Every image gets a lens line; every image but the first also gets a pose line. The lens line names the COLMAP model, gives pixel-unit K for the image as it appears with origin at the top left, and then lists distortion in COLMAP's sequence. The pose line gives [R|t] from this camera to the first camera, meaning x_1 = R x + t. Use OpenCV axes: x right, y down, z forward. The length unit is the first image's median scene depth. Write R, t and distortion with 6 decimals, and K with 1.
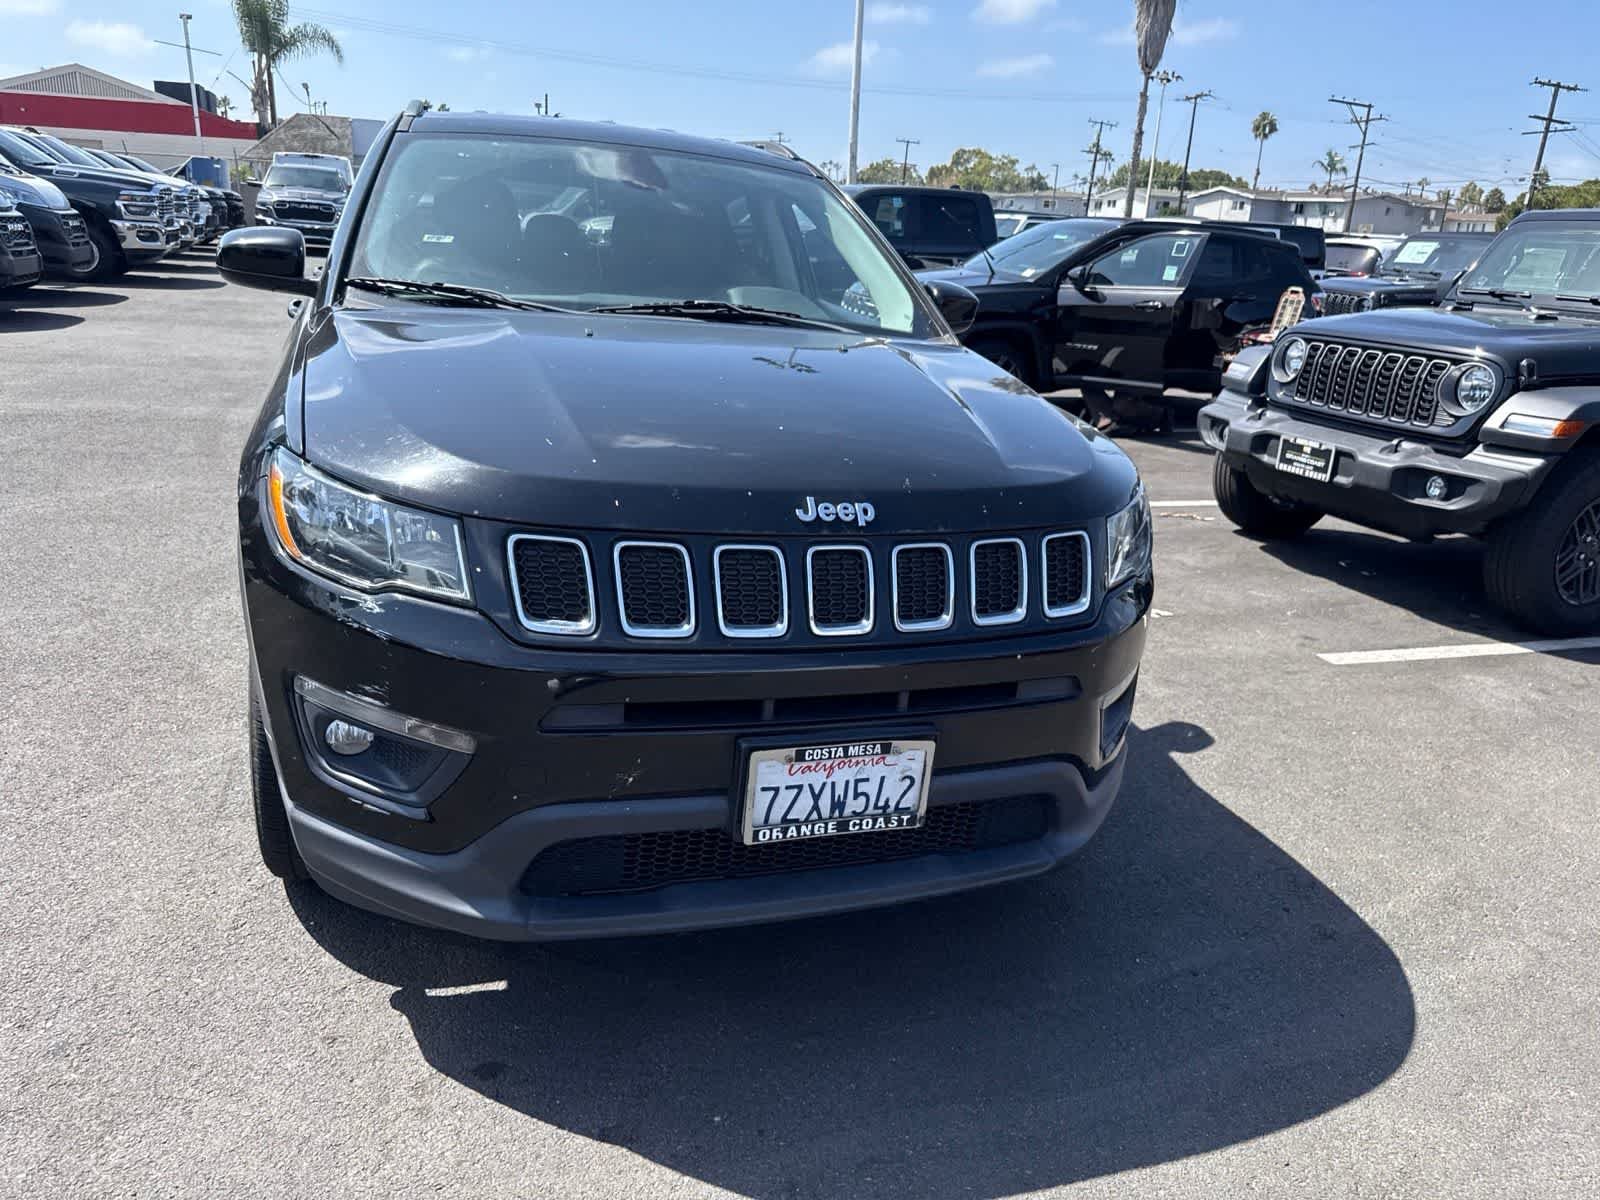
lens RADIAL K [[1150.7, 0, 805.5], [0, 1150.7, 582.6], [0, 0, 1]] dist [0.021340, -0.026208]
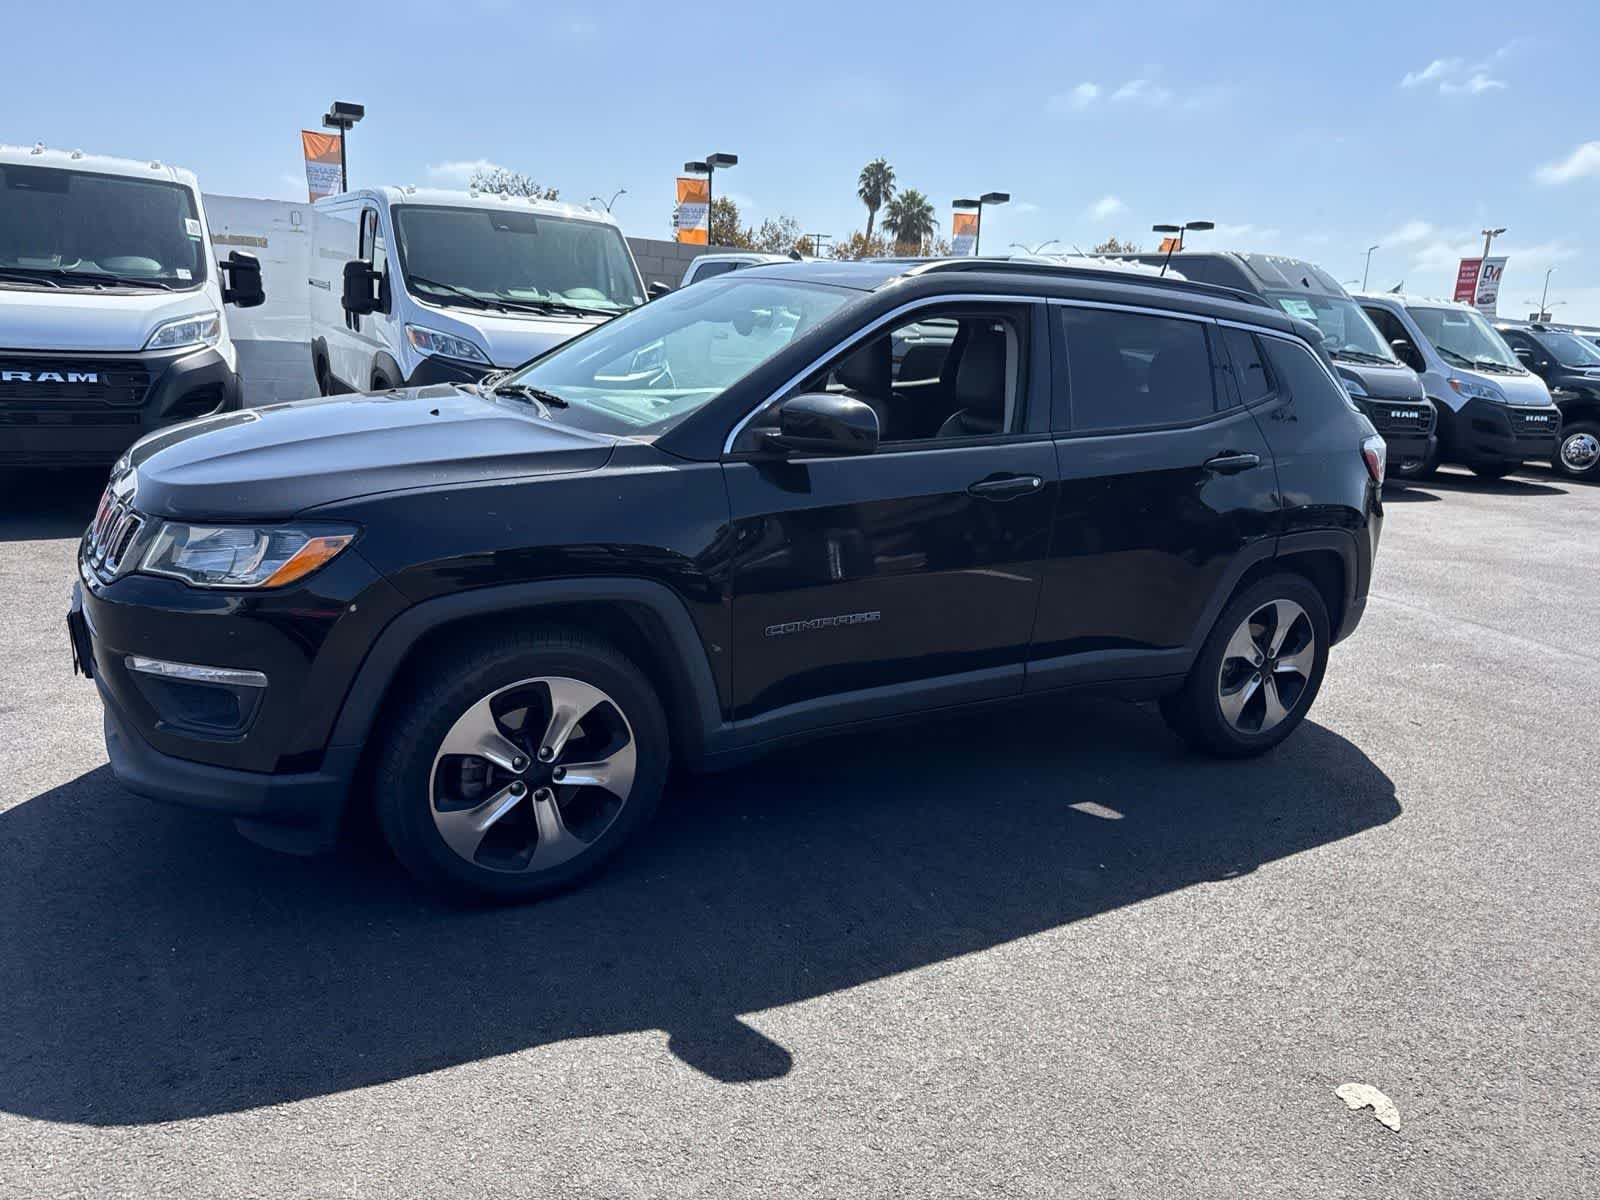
lens RADIAL K [[1126.4, 0, 795.1], [0, 1126.4, 610.9], [0, 0, 1]] dist [0.022084, -0.026638]
pose [[0.186766, 0.184628, -0.964899, 0.718372], [-0.331572, 0.936395, 0.114995, -0.150506], [0.924759, 0.298456, 0.236105, 0.631270]]
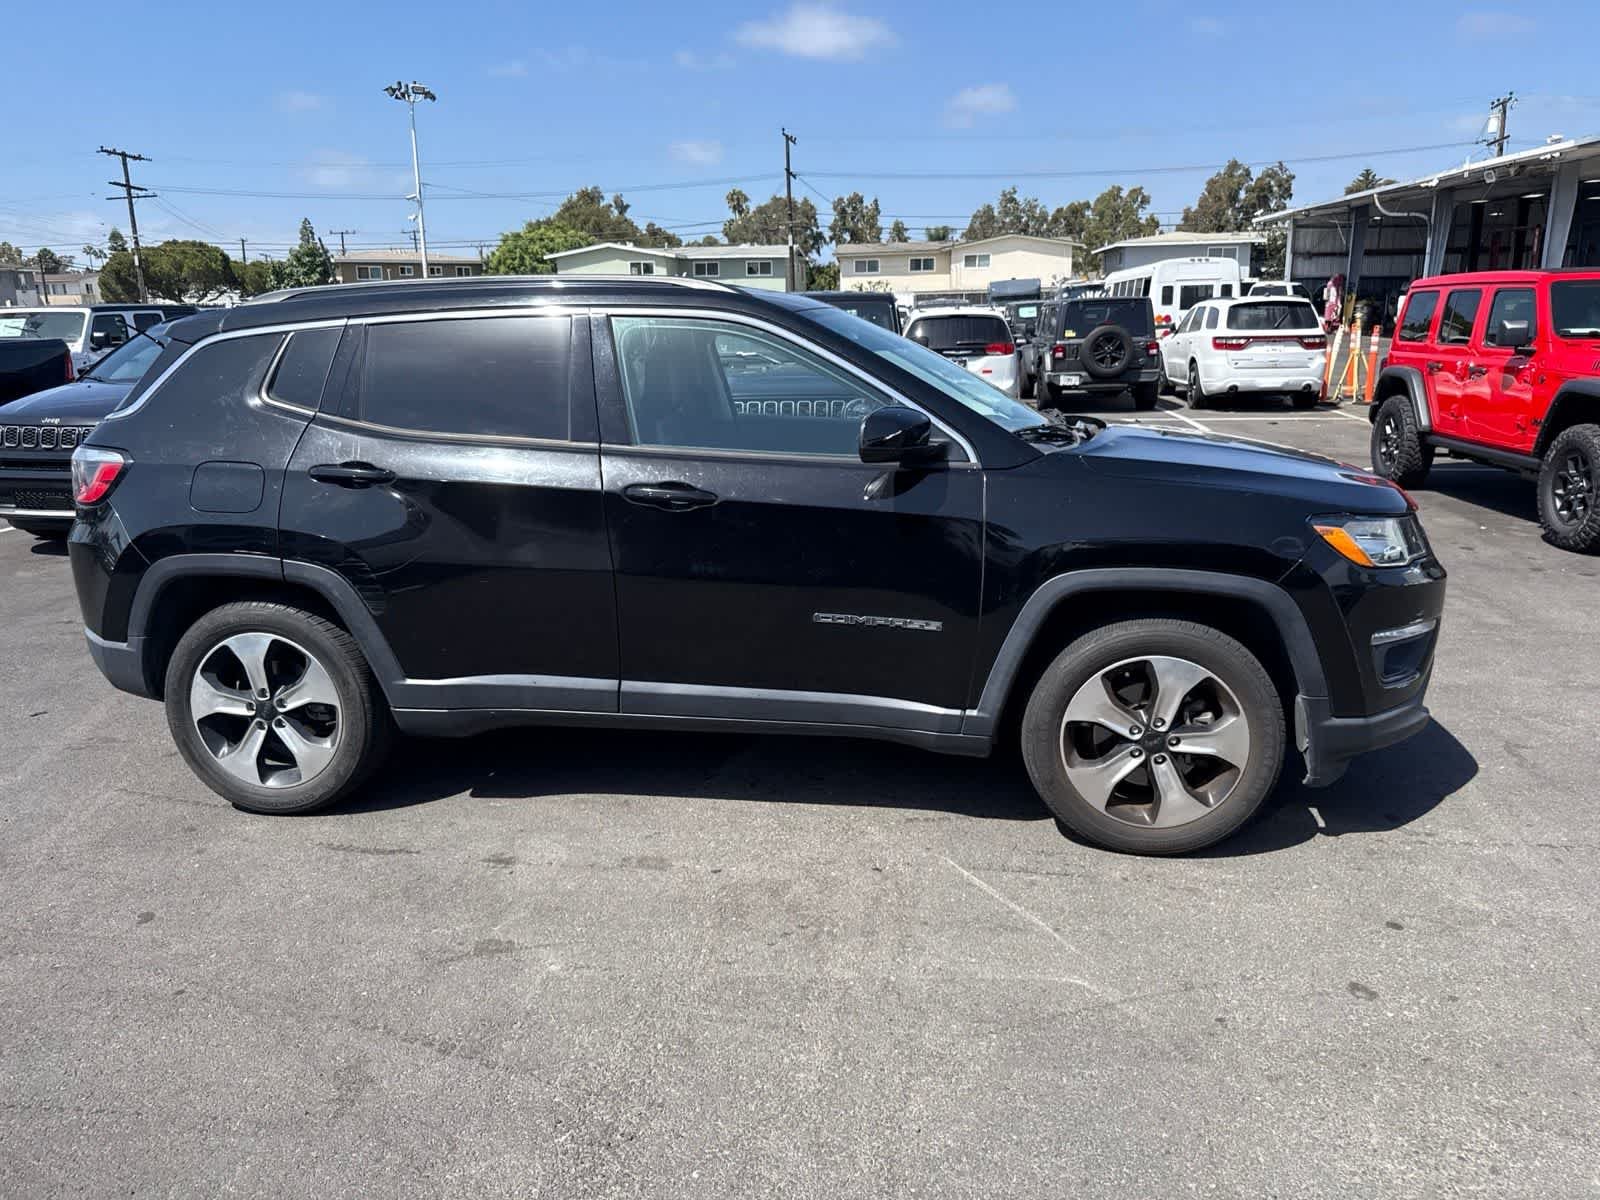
lens RADIAL K [[1133.7, 0, 801.0], [0, 1133.7, 599.4], [0, 0, 1]] dist [0.016818, -0.022583]
pose [[0.451767, -0.284258, 0.845638, -0.914953], [0.307516, 0.939406, 0.151493, -0.200167], [-0.837461, 0.191607, 0.511807, 0.340550]]
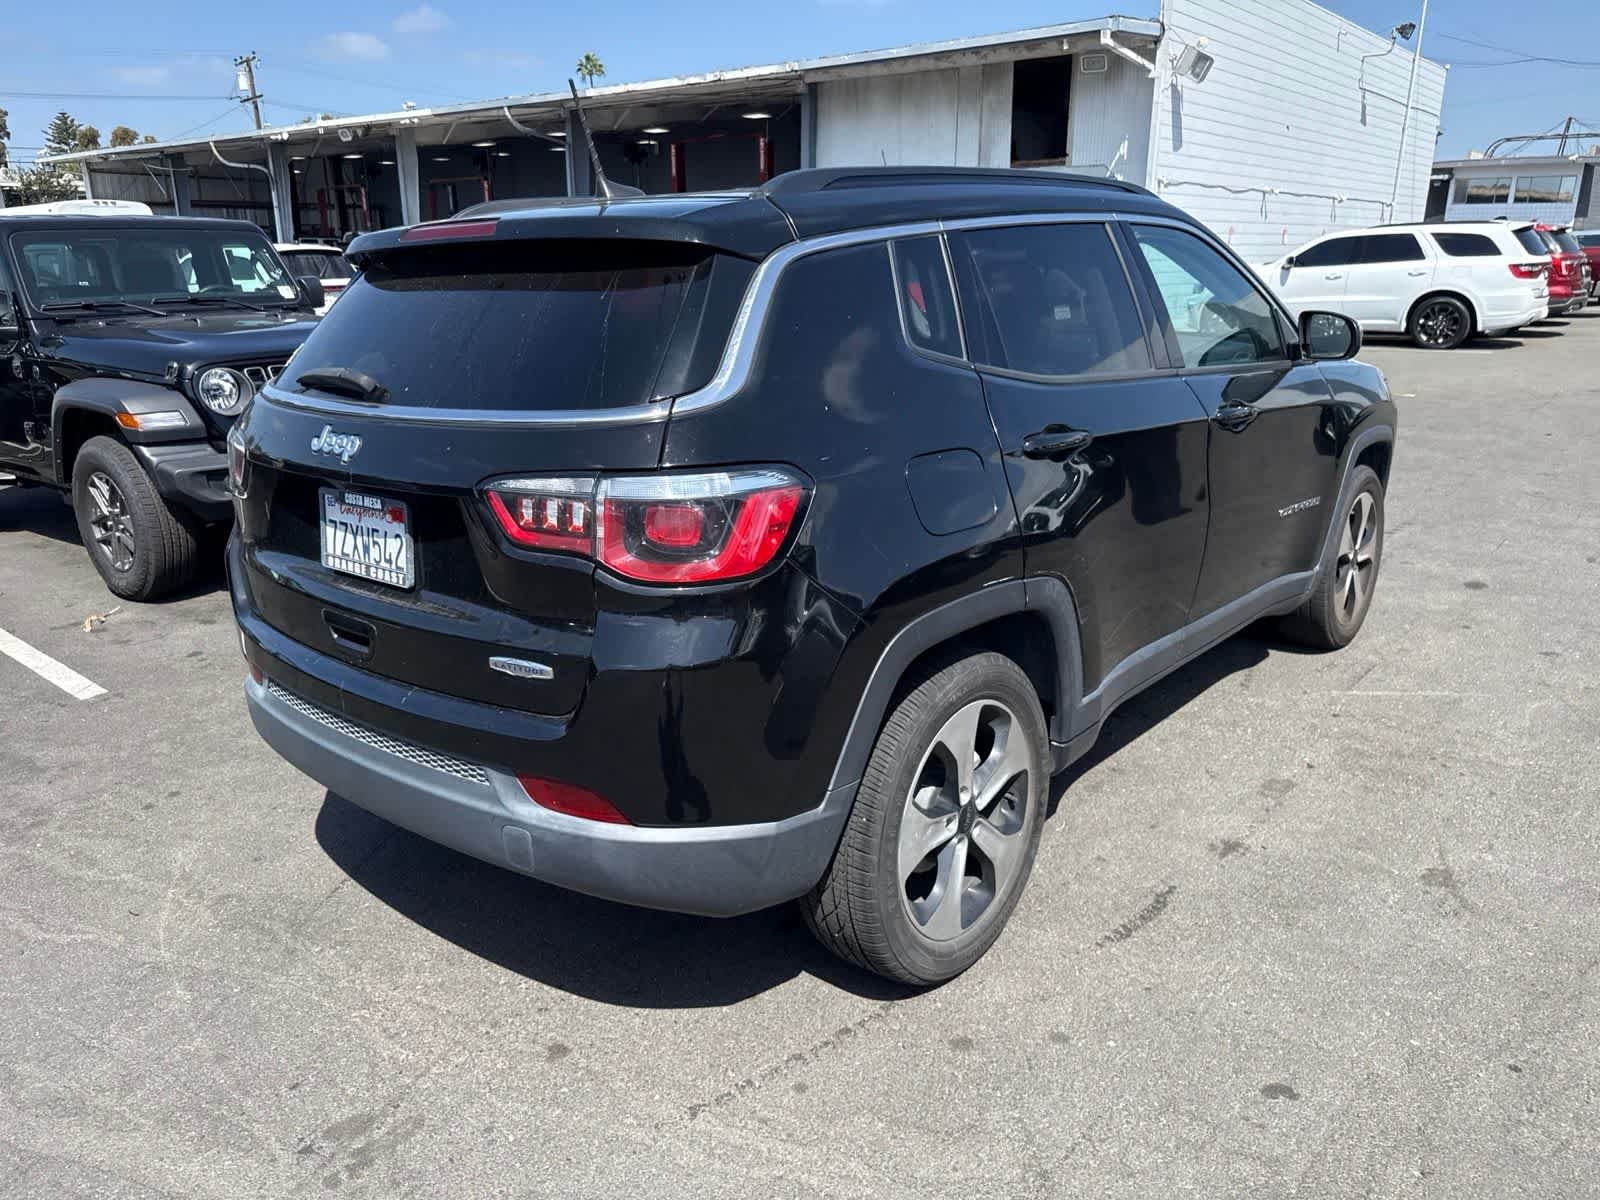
lens RADIAL K [[1128.5, 0, 802.2], [0, 1128.5, 603.7], [0, 0, 1]] dist [0.020189, -0.024633]
pose [[-0.502429, -0.310175, 0.807066, -0.791011], [0.238729, 0.847384, 0.474288, -0.470757], [-0.831007, 0.430967, -0.351703, 1.268170]]
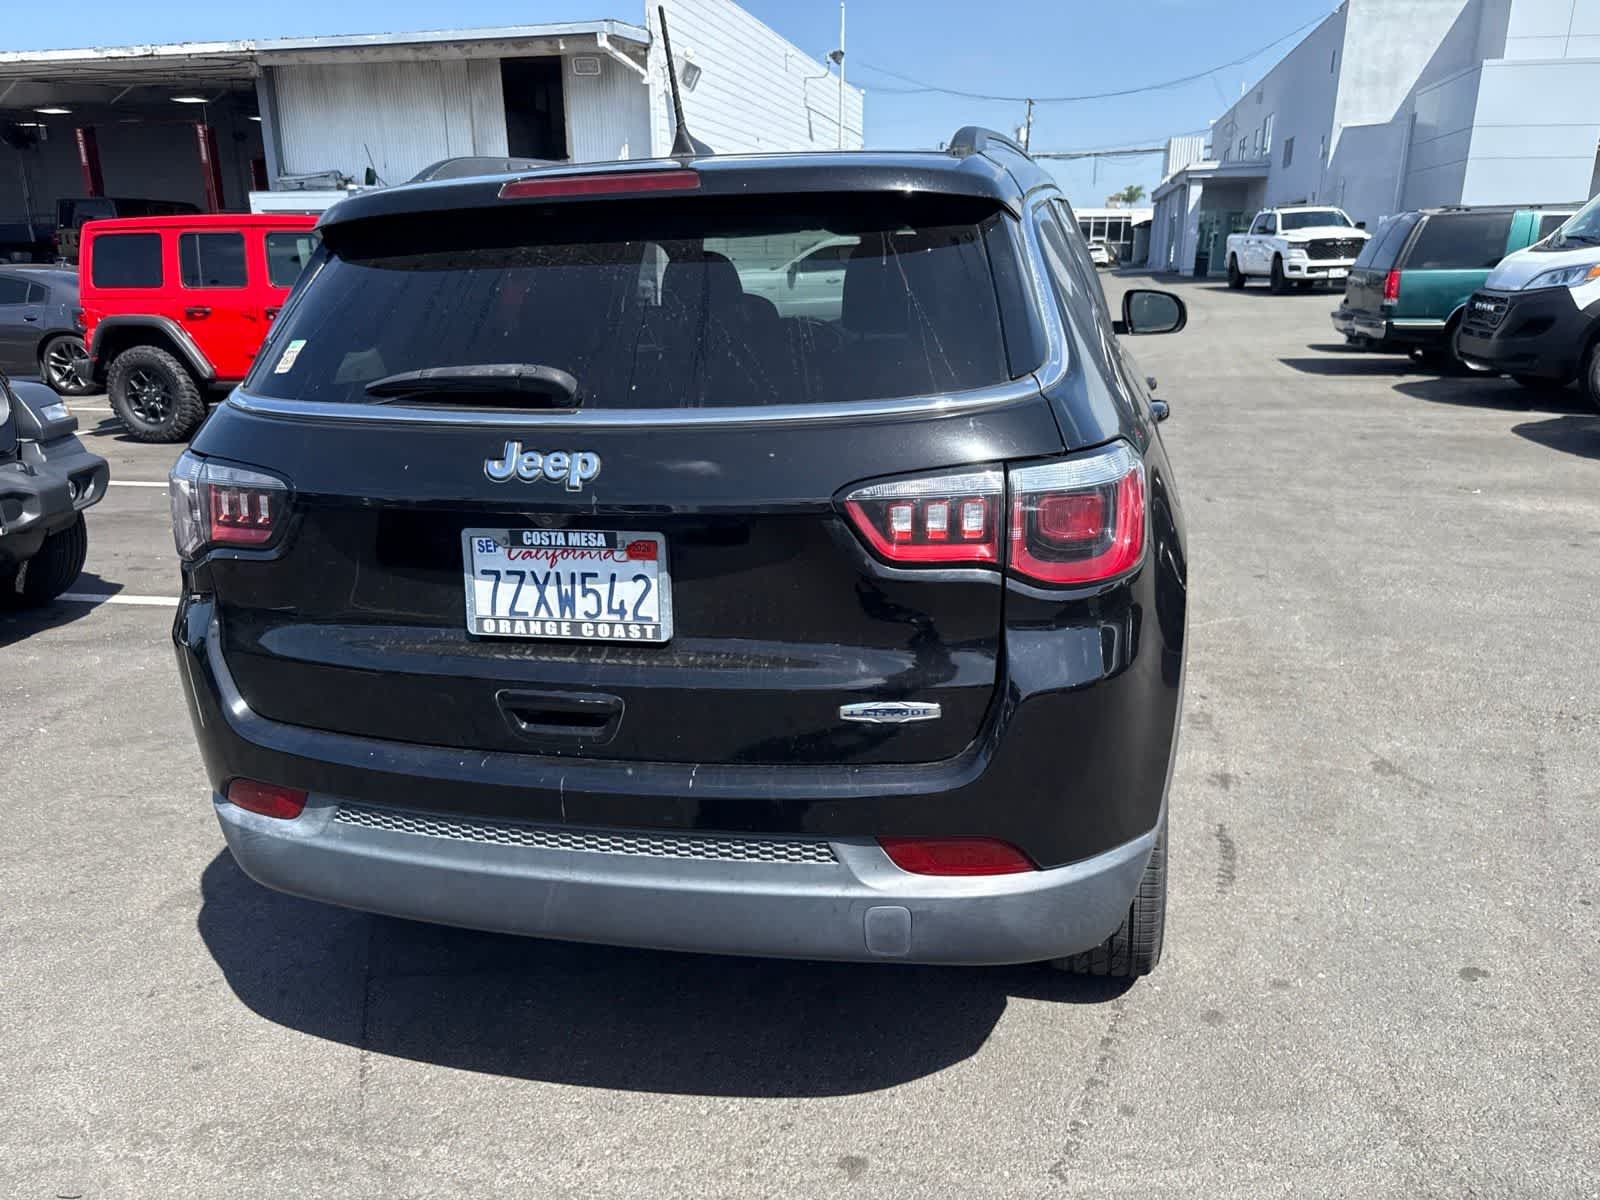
lens RADIAL K [[1132.7, 0, 803.2], [0, 1132.7, 604.3], [0, 0, 1]] dist [0.002712, -0.002759]
pose [[-0.835176, -0.212920, 0.507096, -0.552494], [0.125551, 0.823866, 0.552705, -0.497507], [-0.535461, 0.525272, -0.661340, 1.442724]]
